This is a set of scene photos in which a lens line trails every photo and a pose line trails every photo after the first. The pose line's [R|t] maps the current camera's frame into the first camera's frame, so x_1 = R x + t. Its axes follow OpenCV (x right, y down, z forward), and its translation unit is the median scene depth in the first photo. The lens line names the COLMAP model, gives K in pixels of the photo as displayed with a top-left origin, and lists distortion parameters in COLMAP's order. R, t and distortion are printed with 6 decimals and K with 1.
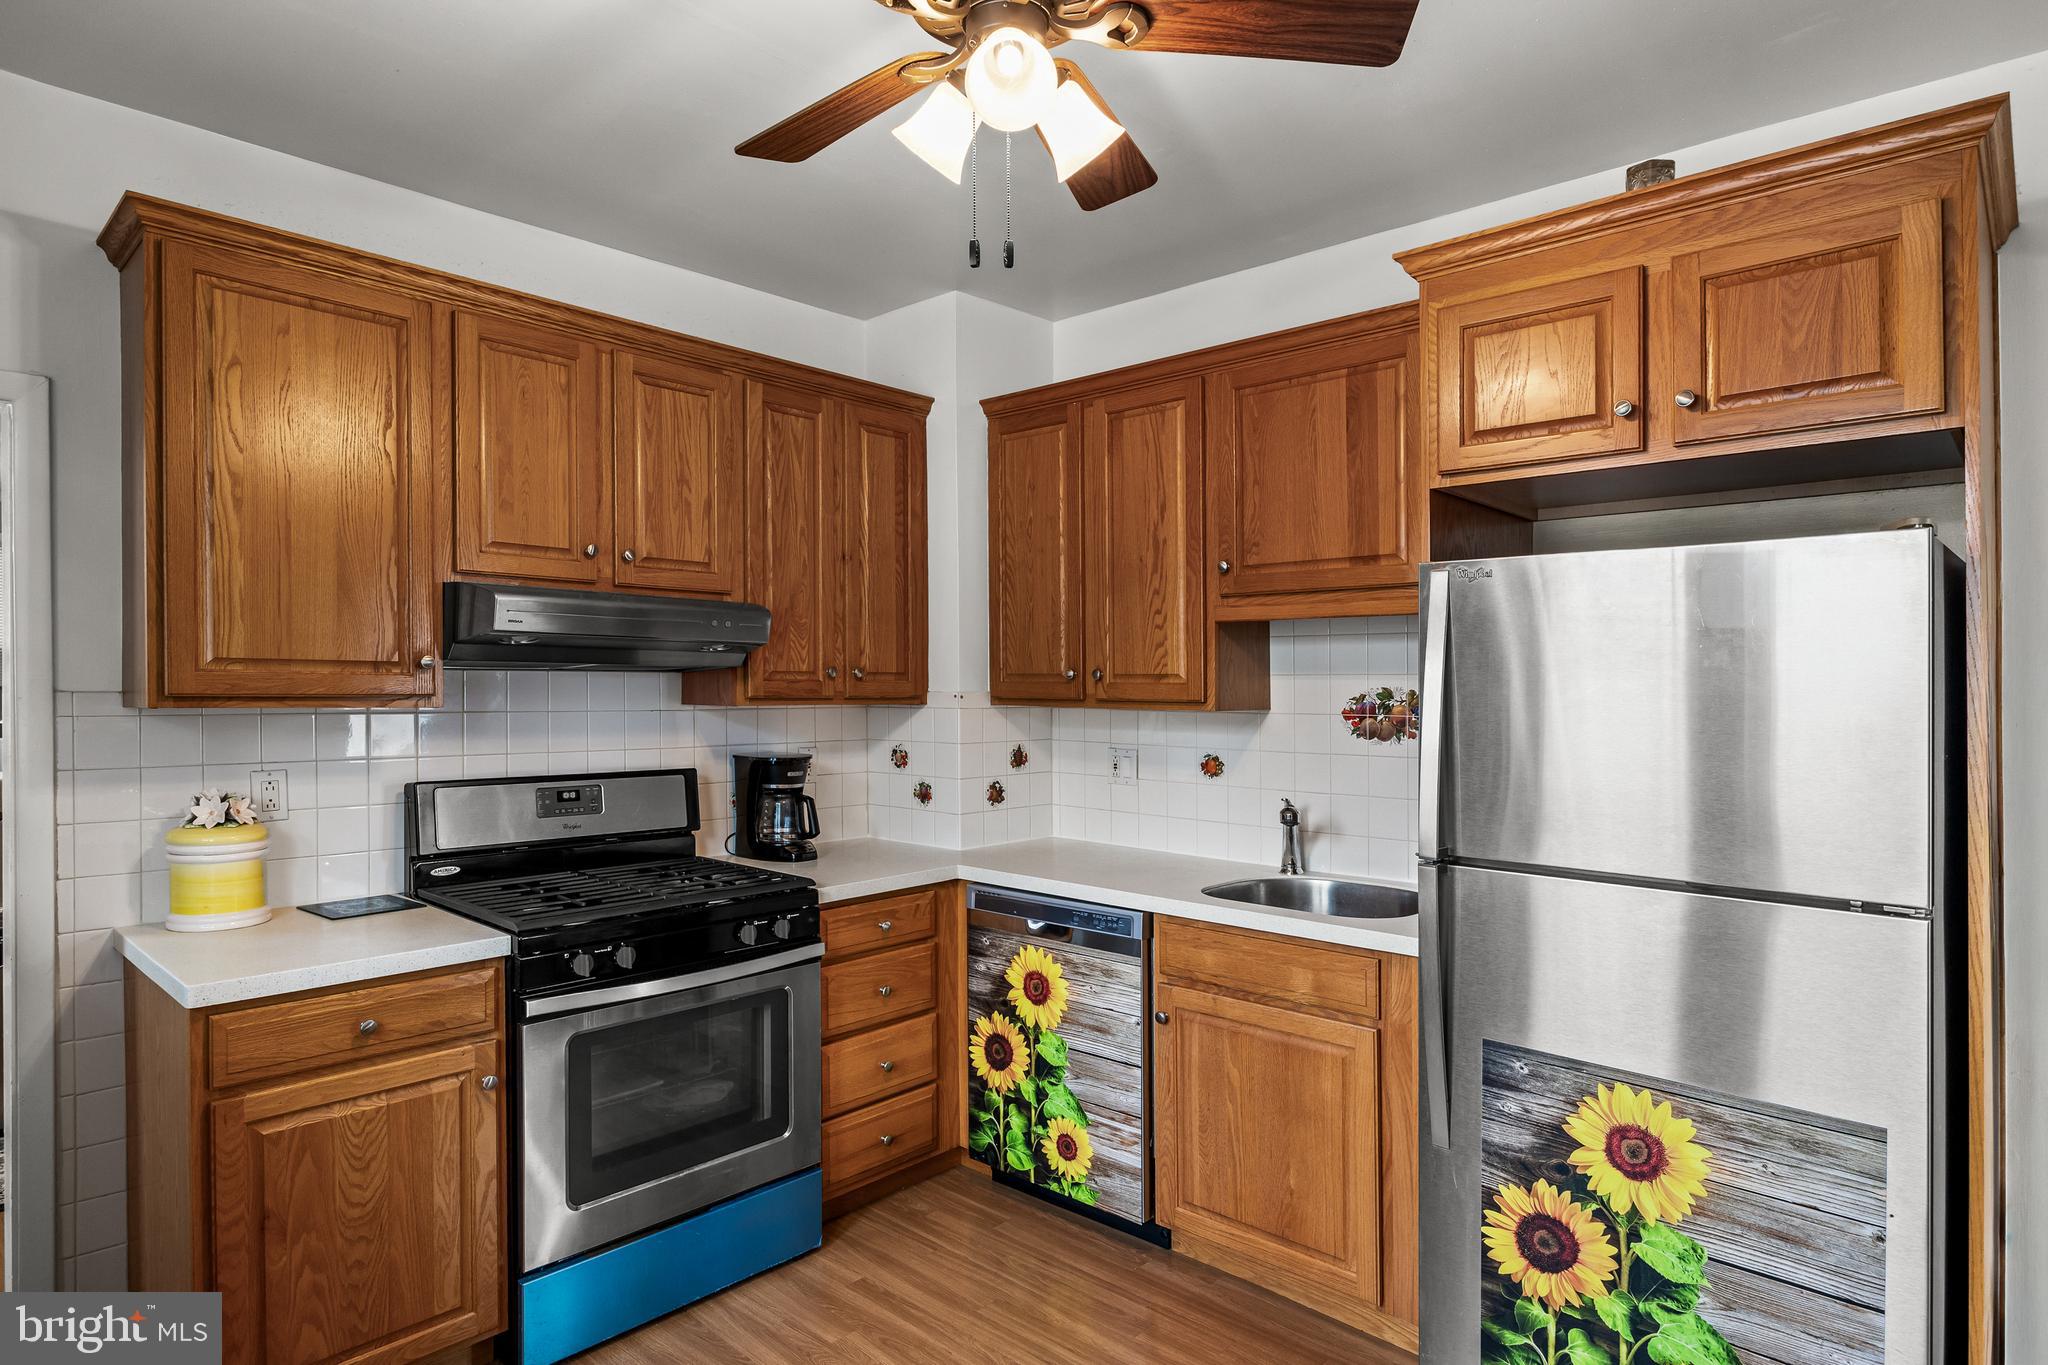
lens RADIAL K [[1159.3, 0, 968.2], [0, 1159.3, 687.2], [0, 0, 1]] dist [-0.000185, -0.000676]
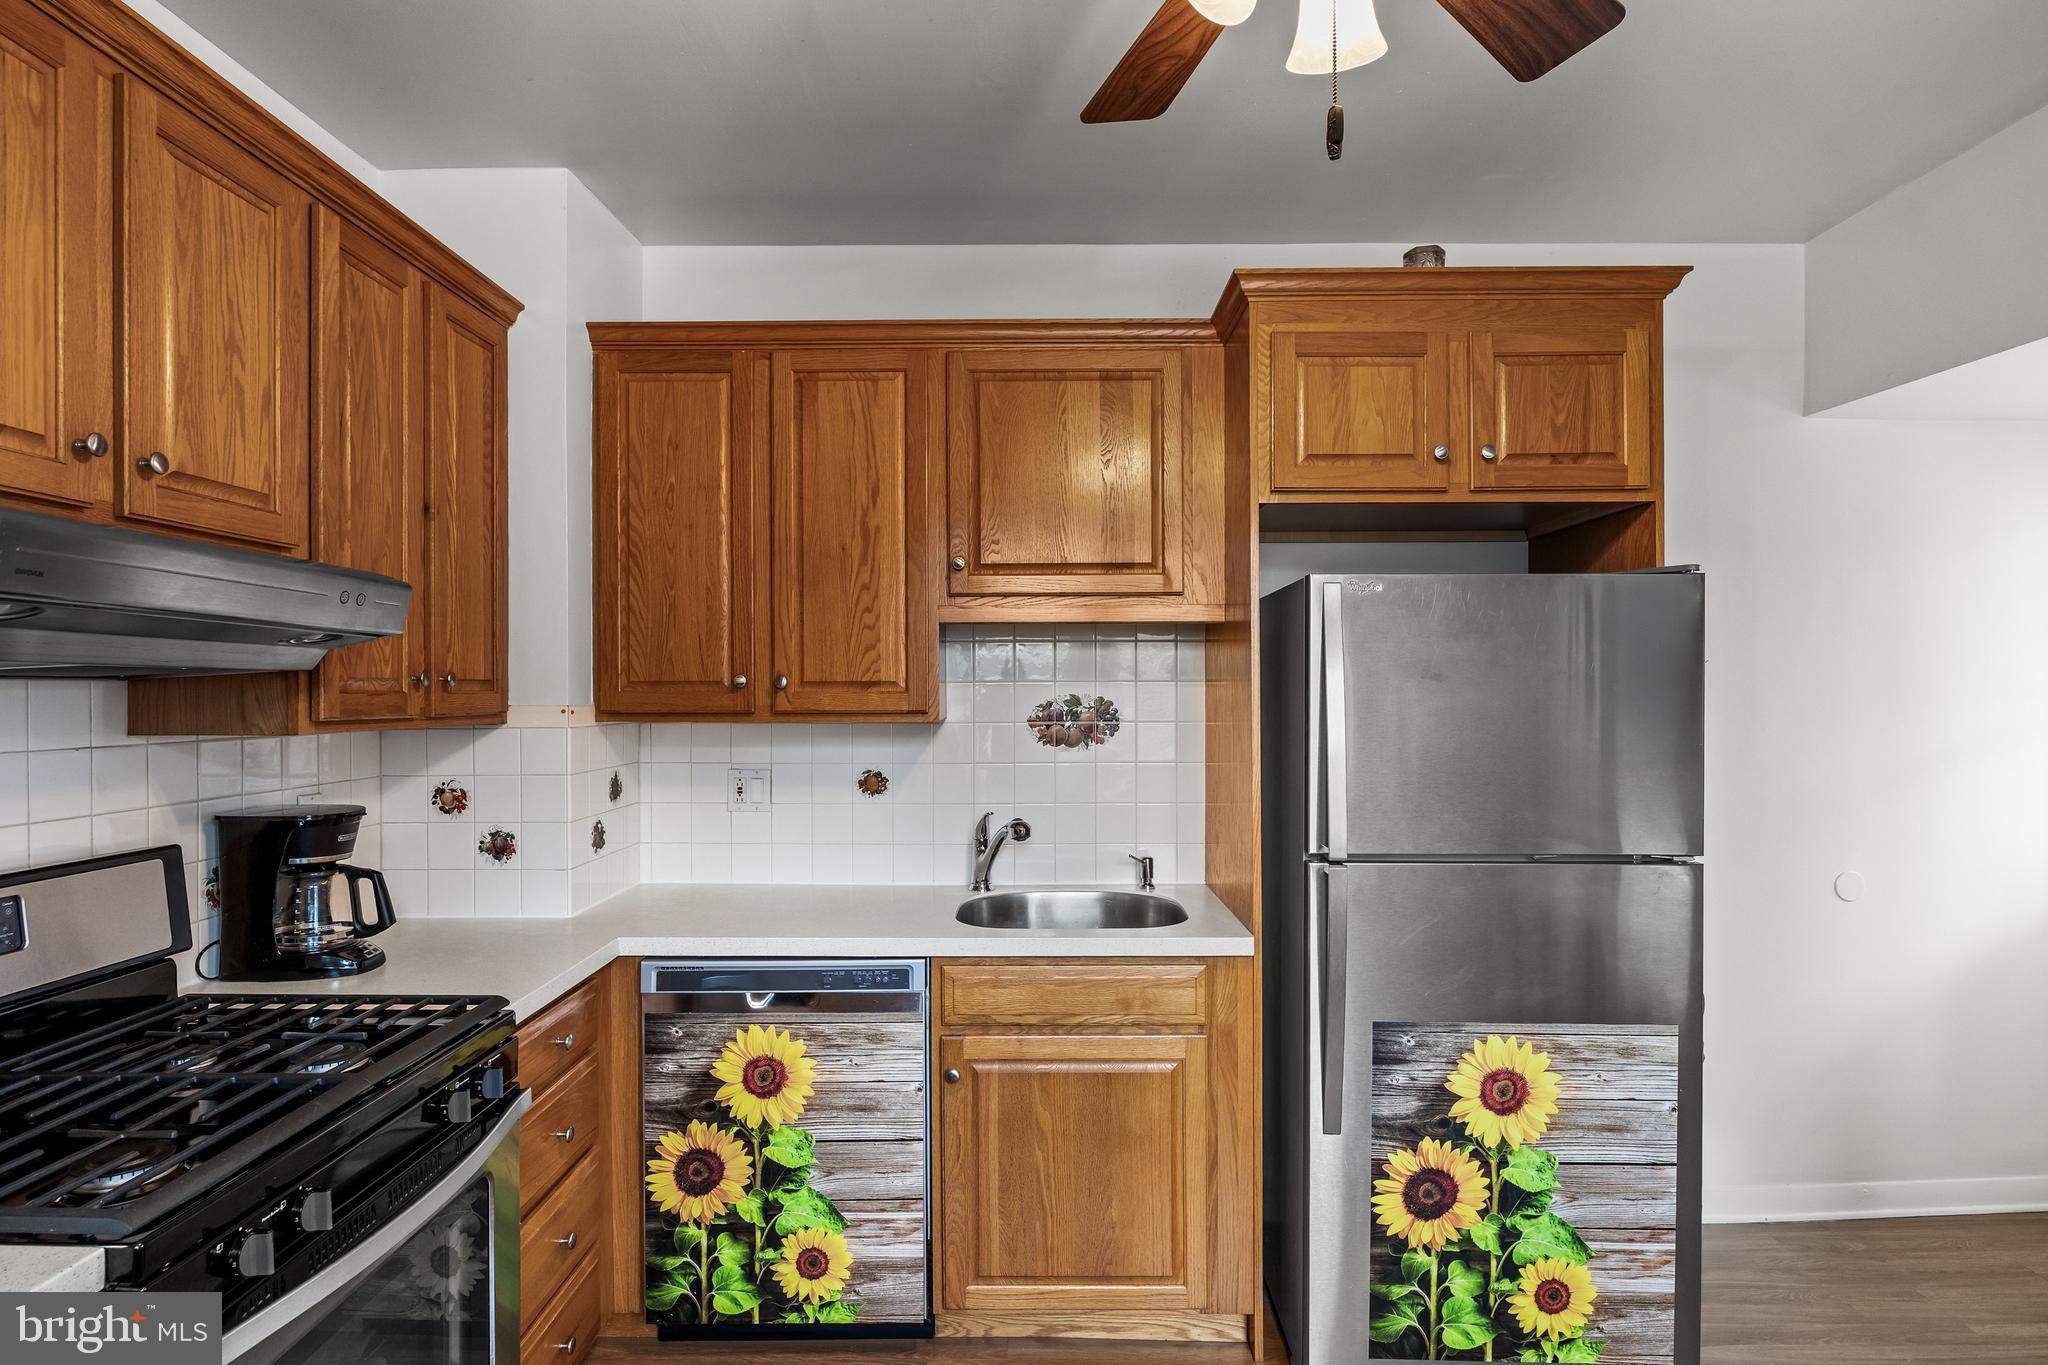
lens RADIAL K [[1062.1, 0, 1023.1], [0, 1062.1, 688.9], [0, 0, 1]] dist [-0.004822, -0.006261]
pose [[0.718229, -0.006561, 0.695775, -0.324868], [0.008831, 0.999961, 0.000313, -0.005187], [-0.695750, 0.005919, 0.718259, 0.362247]]
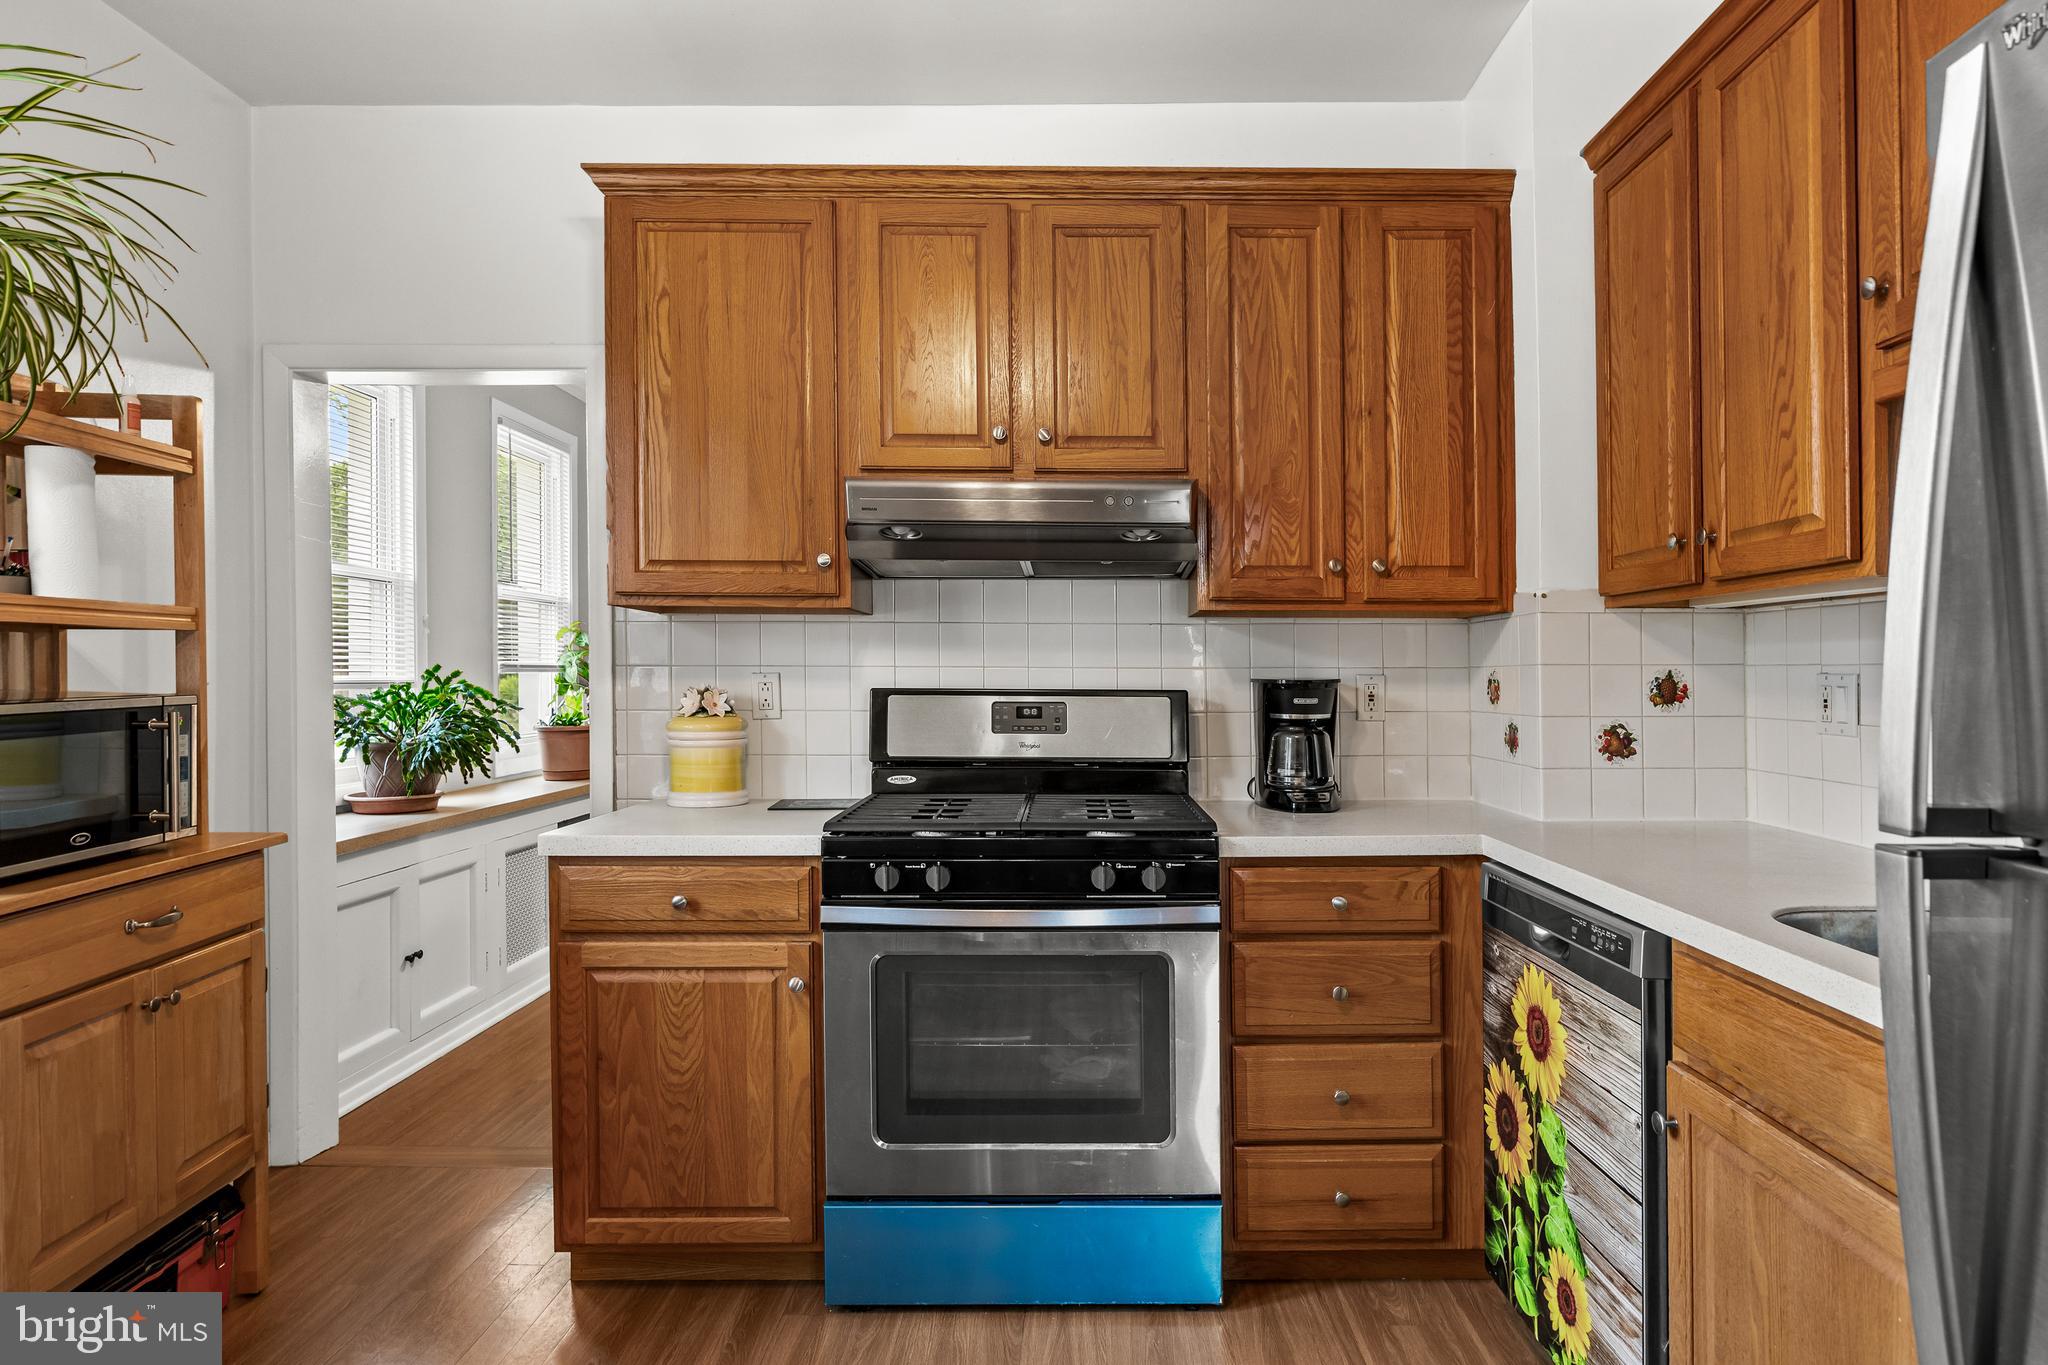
lens RADIAL K [[1159.3, 0, 1050.7], [0, 1159.3, 683.4], [0, 0, 1]] dist [-0.000185, -0.000676]
pose [[0.698857, 0.004167, -0.715249, 0.331907], [-0.002760, 0.999991, 0.003128, 0.069749], [0.715256, -0.000212, 0.698862, 0.379522]]
